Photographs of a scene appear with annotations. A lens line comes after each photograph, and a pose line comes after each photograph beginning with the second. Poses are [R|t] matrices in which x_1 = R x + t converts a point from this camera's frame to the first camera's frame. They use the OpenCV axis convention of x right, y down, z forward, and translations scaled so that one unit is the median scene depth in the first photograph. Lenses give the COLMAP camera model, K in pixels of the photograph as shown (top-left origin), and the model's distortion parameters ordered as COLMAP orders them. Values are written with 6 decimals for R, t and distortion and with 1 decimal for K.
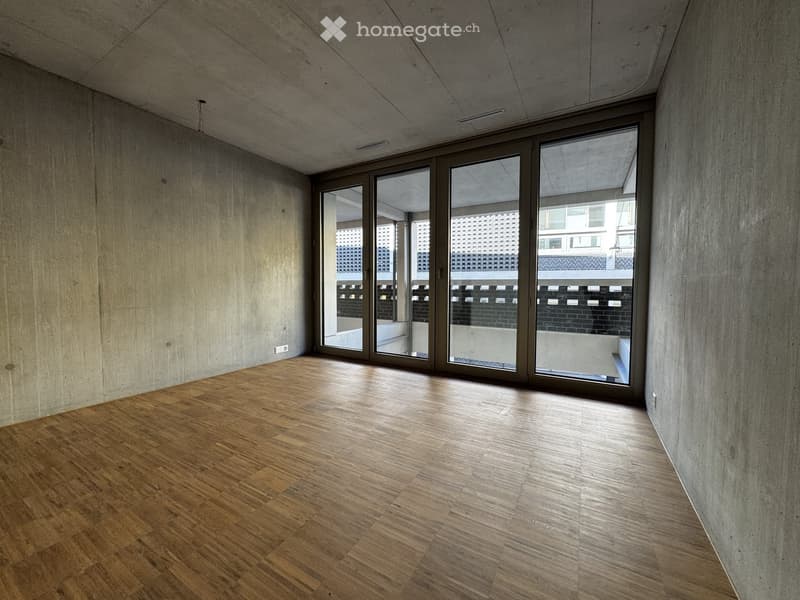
lens RADIAL K [[319.9, 0, 396.8], [0, 319.9, 298.2], [0, 0, 1]] dist [-0.001043, 0.000053]
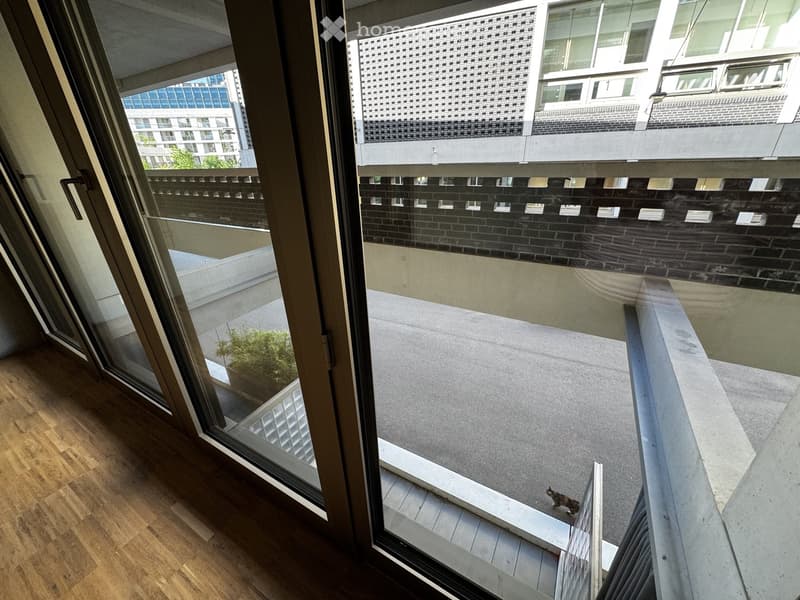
lens RADIAL K [[319.9, 0, 399.3], [0, 319.9, 301.5], [0, 0, 1]] dist [-0.001043, 0.000053]
pose [[0.999507, -0.031387, -0.000573, 0.254350], [0.029256, 0.924702, 0.379566, -0.055962], [-0.011384, -0.379396, 0.925164, 0.442461]]
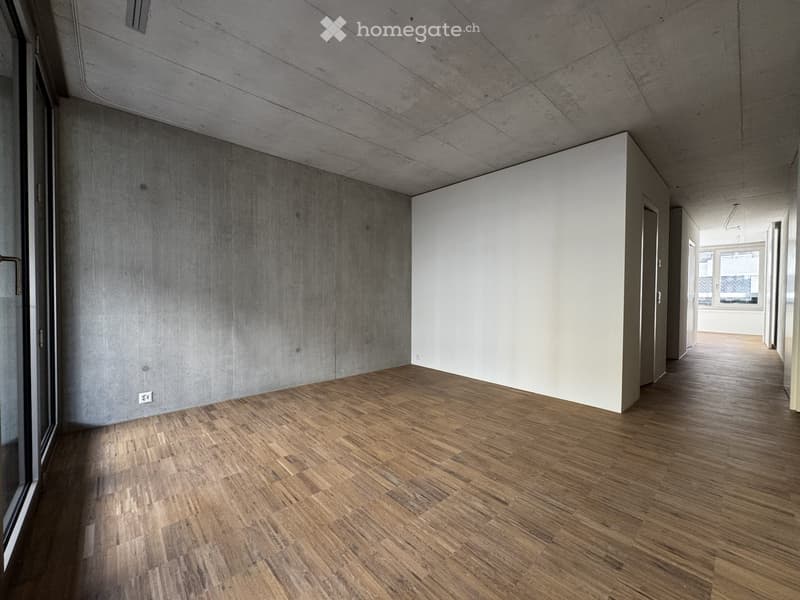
lens RADIAL K [[319.9, 0, 402.8], [0, 319.9, 300.3], [0, 0, 1]] dist [-0.001043, 0.000053]
pose [[-0.959222, -0.013522, 0.282331, -0.176642], [0.003578, 0.998194, 0.059963, -0.045039], [-0.282632, 0.058528, -0.957441, 0.734538]]
